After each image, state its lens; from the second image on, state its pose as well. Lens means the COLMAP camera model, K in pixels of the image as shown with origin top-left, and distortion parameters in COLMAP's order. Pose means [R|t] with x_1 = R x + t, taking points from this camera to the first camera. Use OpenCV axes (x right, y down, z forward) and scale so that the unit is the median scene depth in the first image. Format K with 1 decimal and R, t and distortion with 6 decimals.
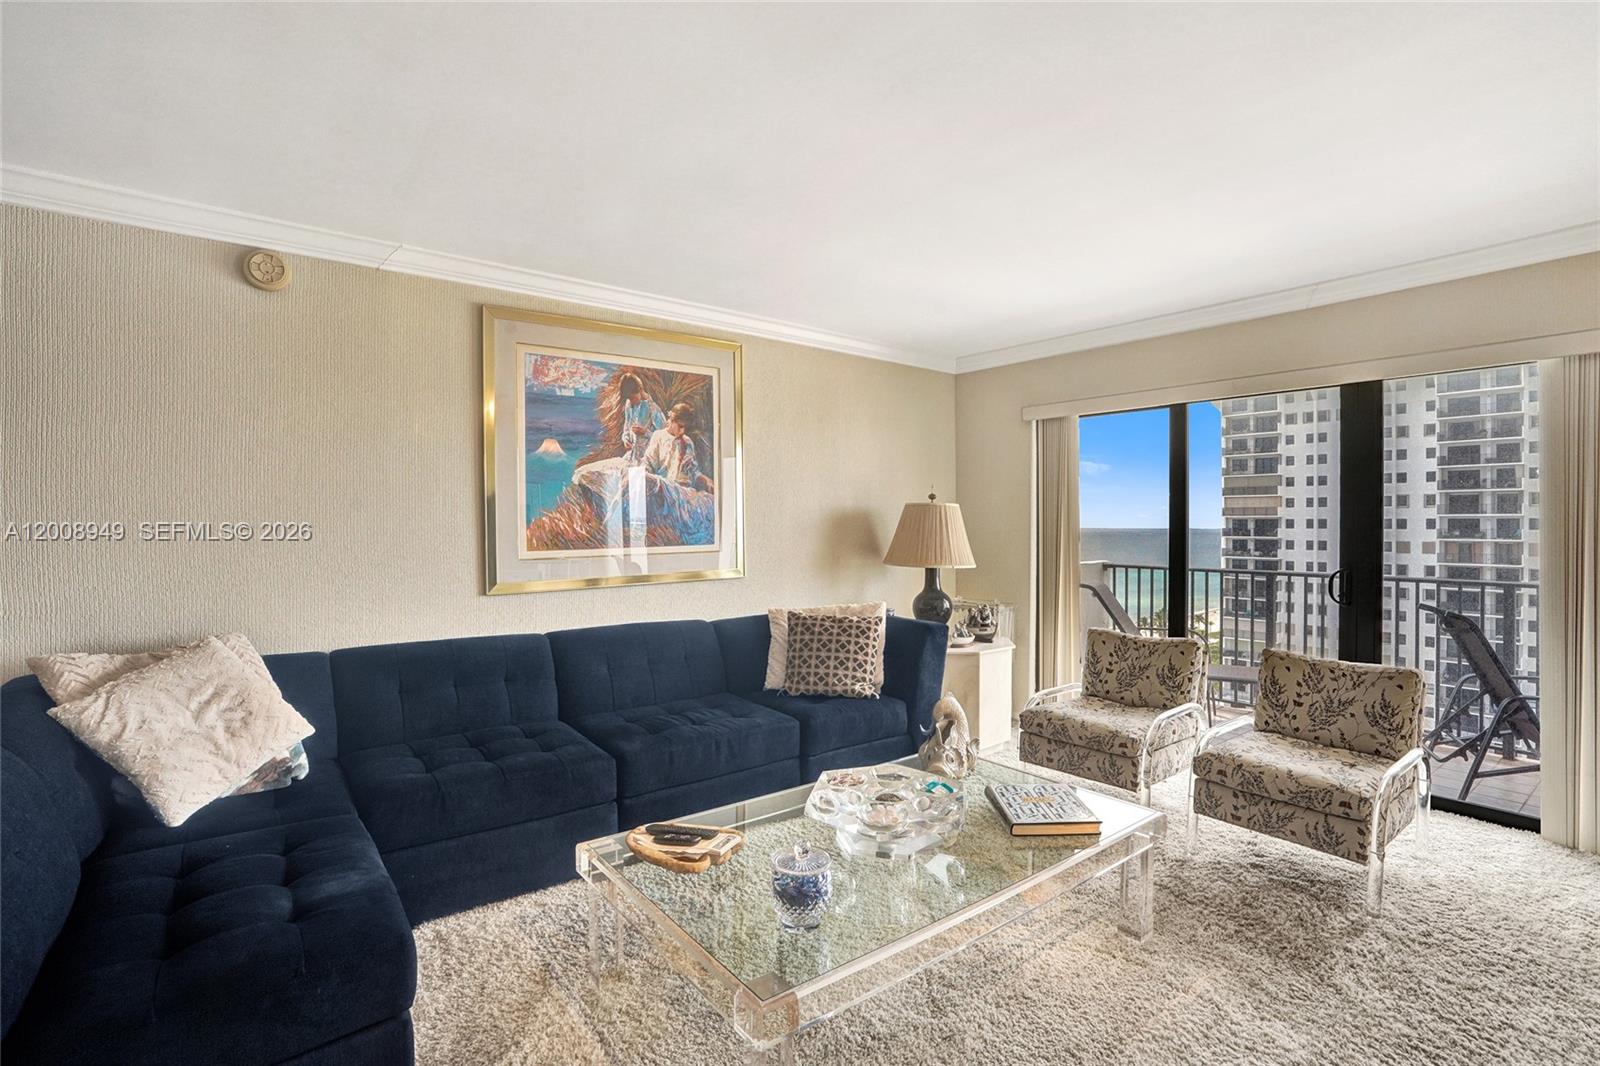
lens RADIAL K [[769.6, 0, 781.3], [0, 769.6, 529.0], [0, 0, 1]] dist [-0.064761, 0.022216]
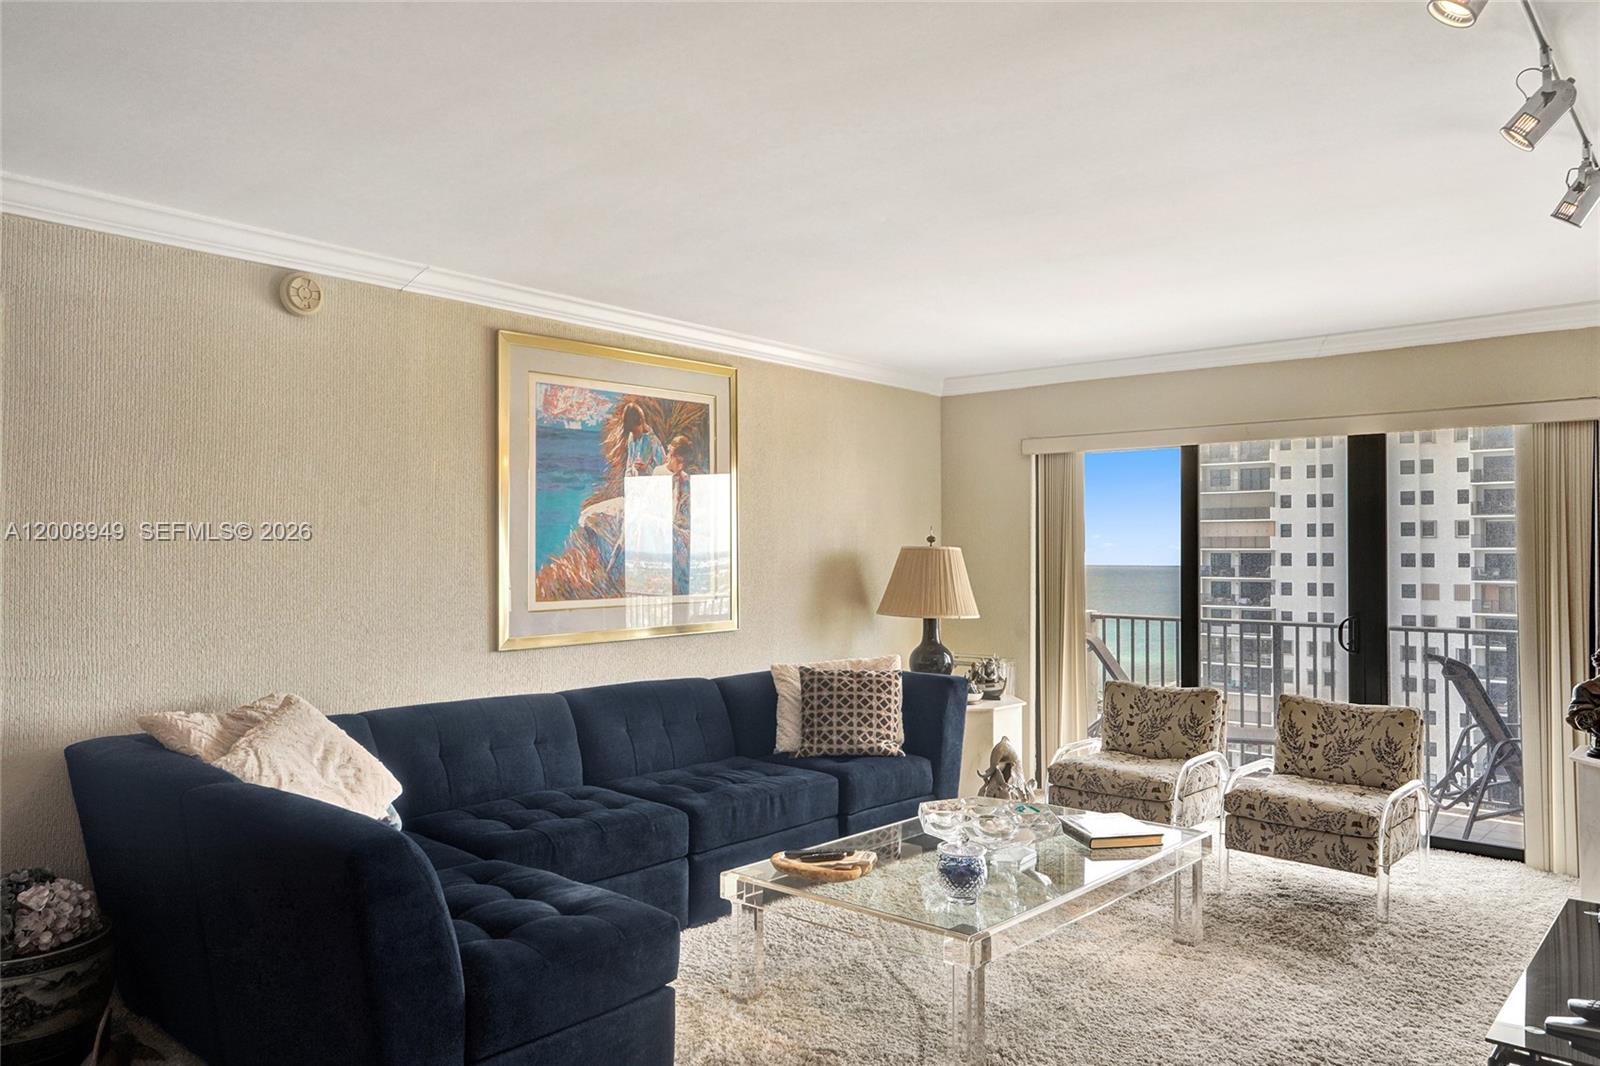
lens RADIAL K [[1161.2, 0, 790.3], [0, 1161.2, 528.7], [0, 0, 1]] dist [-0.012943, 0.016839]
pose [[0.981433, 0.009029, 0.191592, -0.277103], [-0.003271, 0.999534, -0.030351, -0.015220], [-0.191777, 0.029161, 0.981005, -0.372919]]
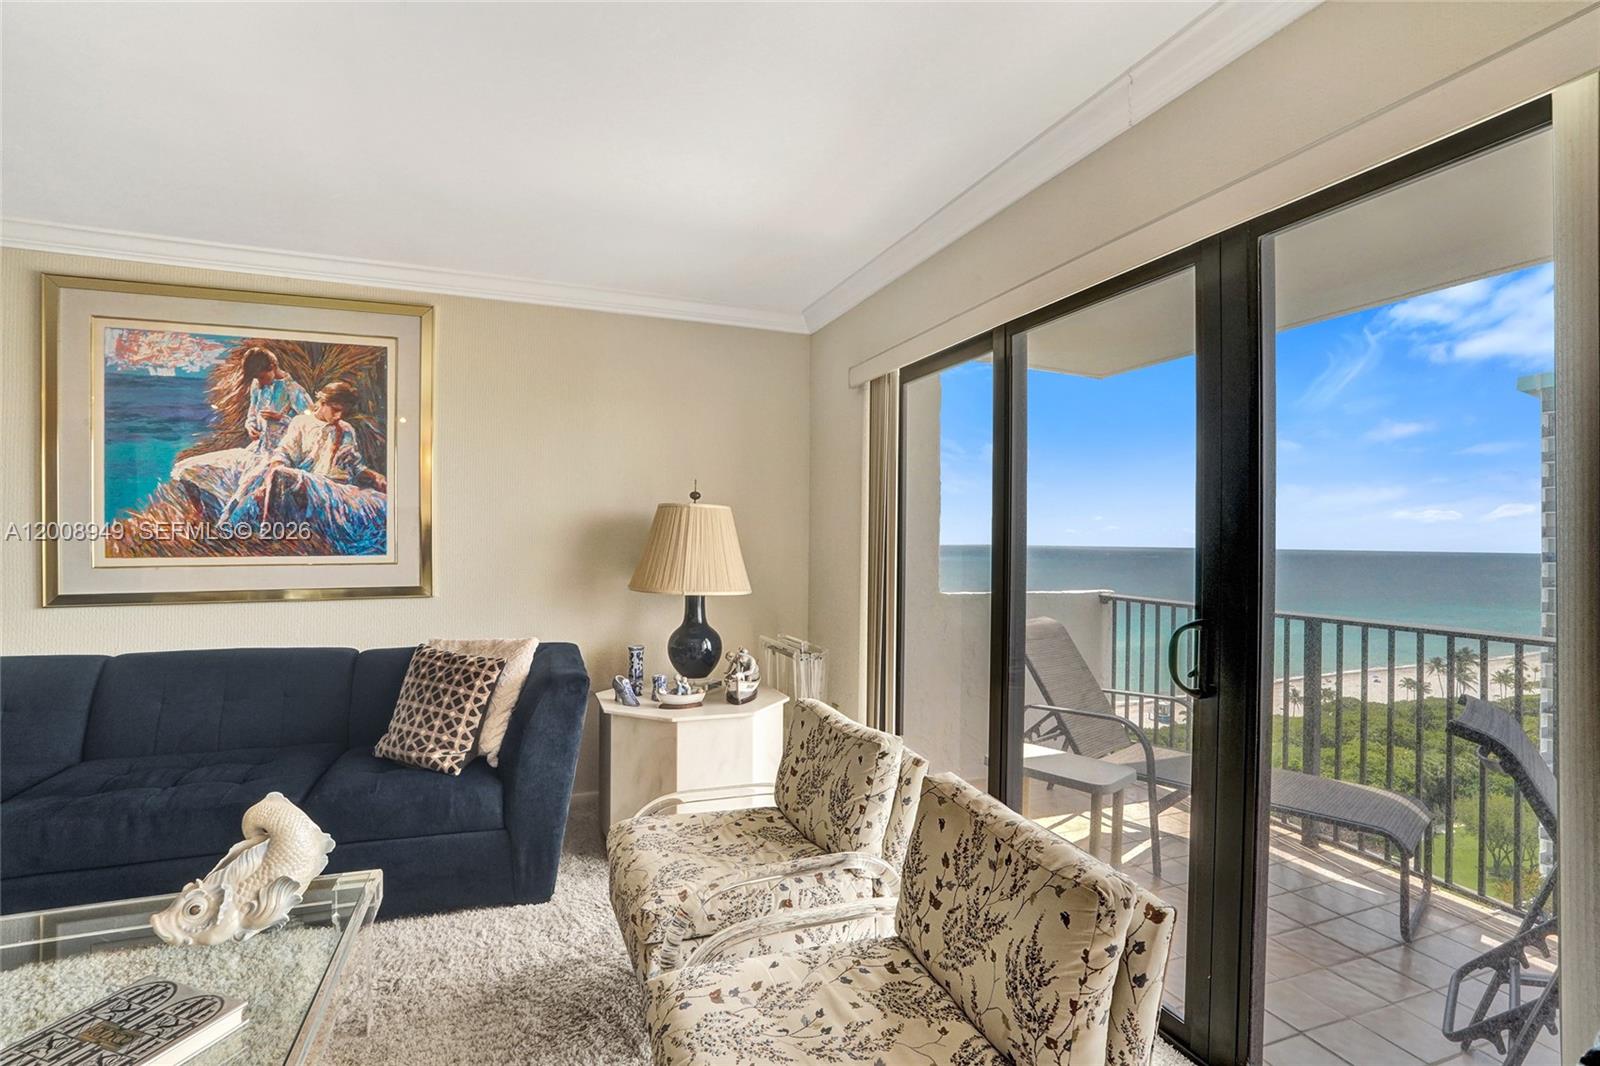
lens RADIAL K [[769.6, 0, 769.7], [0, 769.6, 530.3], [0, 0, 1]] dist [-0.064761, 0.022216]
pose [[0.952858, 0.006032, -0.303356, 0.584832], [-0.011640, 0.999793, -0.016681, 0.003166], [0.303192, 0.019426, 0.952731, 0.396543]]
